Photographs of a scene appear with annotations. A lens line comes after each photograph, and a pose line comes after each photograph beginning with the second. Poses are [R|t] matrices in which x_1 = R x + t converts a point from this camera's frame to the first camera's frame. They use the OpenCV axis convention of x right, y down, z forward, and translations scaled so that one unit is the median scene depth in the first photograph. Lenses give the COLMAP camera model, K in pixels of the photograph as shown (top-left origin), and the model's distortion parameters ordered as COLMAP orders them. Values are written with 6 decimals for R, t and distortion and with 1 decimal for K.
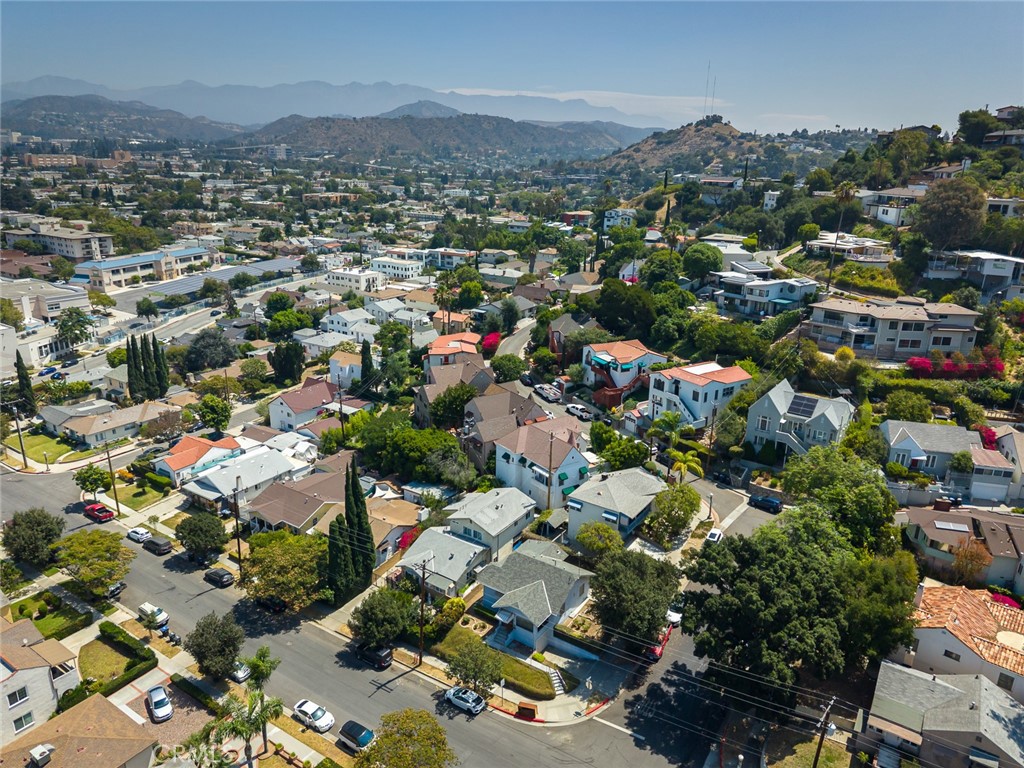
lens RADIAL K [[731.6, 0, 512.0], [0, 731.6, 384.0], [0, 0, 1]] dist [0.000364, 0.000184]
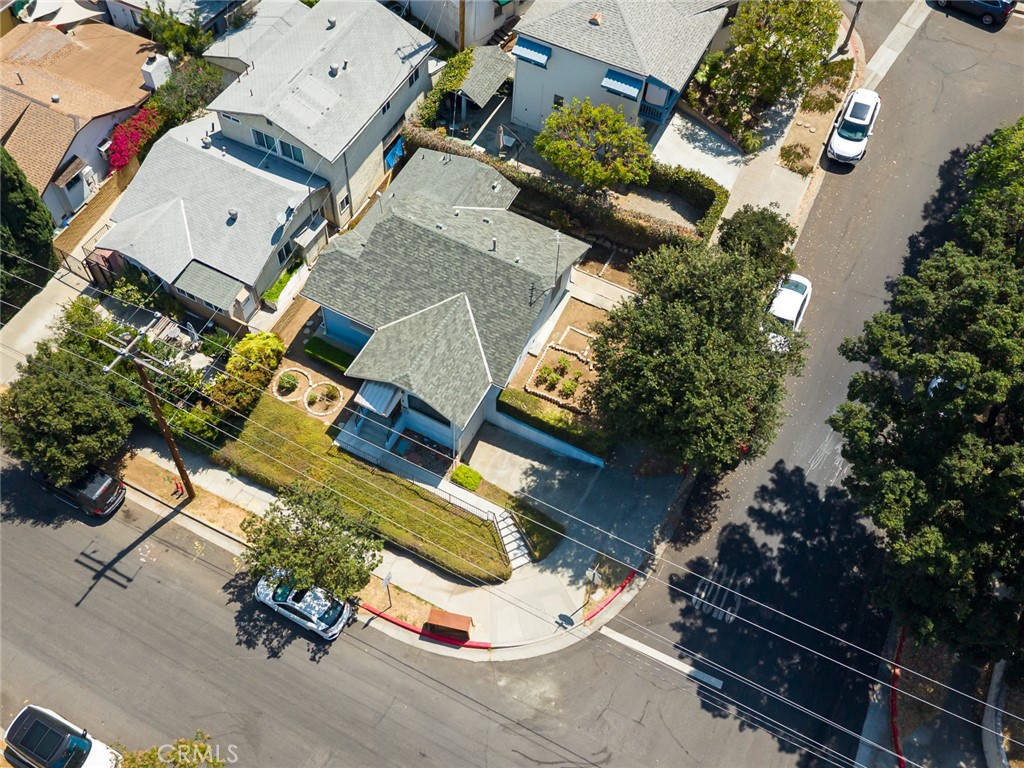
lens RADIAL K [[994.1, 0, 497.7], [0, 994.1, 383.6], [0, 0, 1]] dist [0.021102, -0.004546]
pose [[0.993819, -0.083452, 0.073211, 0.016225], [0.022490, 0.797149, 0.603364, -0.020410], [-0.108711, -0.597988, 0.794098, 0.557424]]
